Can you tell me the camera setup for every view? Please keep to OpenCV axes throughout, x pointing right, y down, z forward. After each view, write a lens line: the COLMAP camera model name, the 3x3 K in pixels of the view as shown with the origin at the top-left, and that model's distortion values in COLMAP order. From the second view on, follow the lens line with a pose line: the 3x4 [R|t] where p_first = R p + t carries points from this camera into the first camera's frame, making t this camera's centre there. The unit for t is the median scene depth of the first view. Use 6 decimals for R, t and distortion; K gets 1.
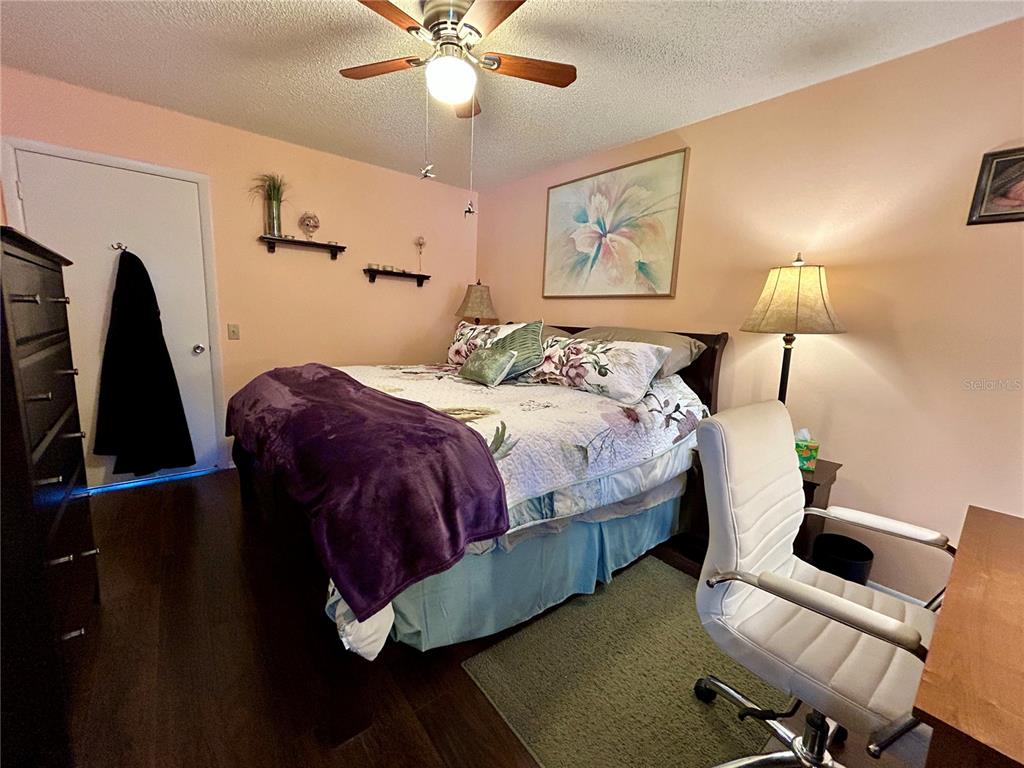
lens RADIAL K [[411.7, 0, 508.7], [0, 411.7, 383.8], [0, 0, 1]] dist [0.000424, -0.000291]
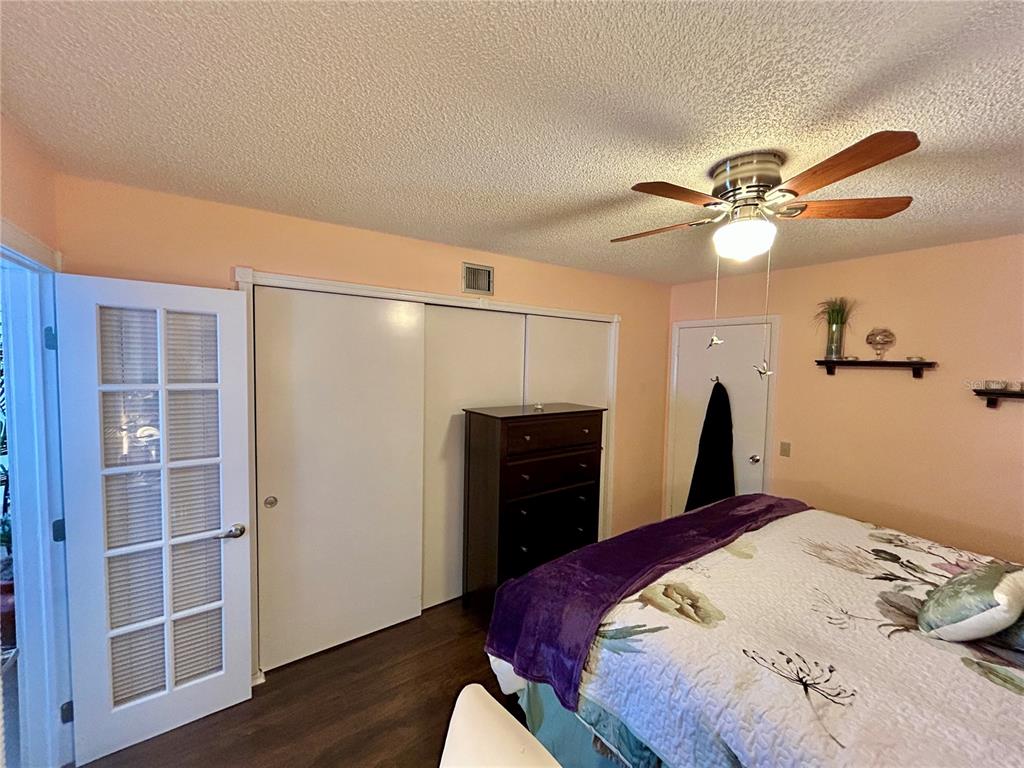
lens RADIAL K [[408.8, 0, 512.0], [0, 408.8, 384.0], [0, 0, 1]] dist [0.007073, 0.000064]
pose [[-0.056783, 0.019728, -0.998192, 0.466446], [-0.184548, 0.982368, 0.029914, -0.206296], [0.981182, 0.185912, -0.052141, 0.349609]]
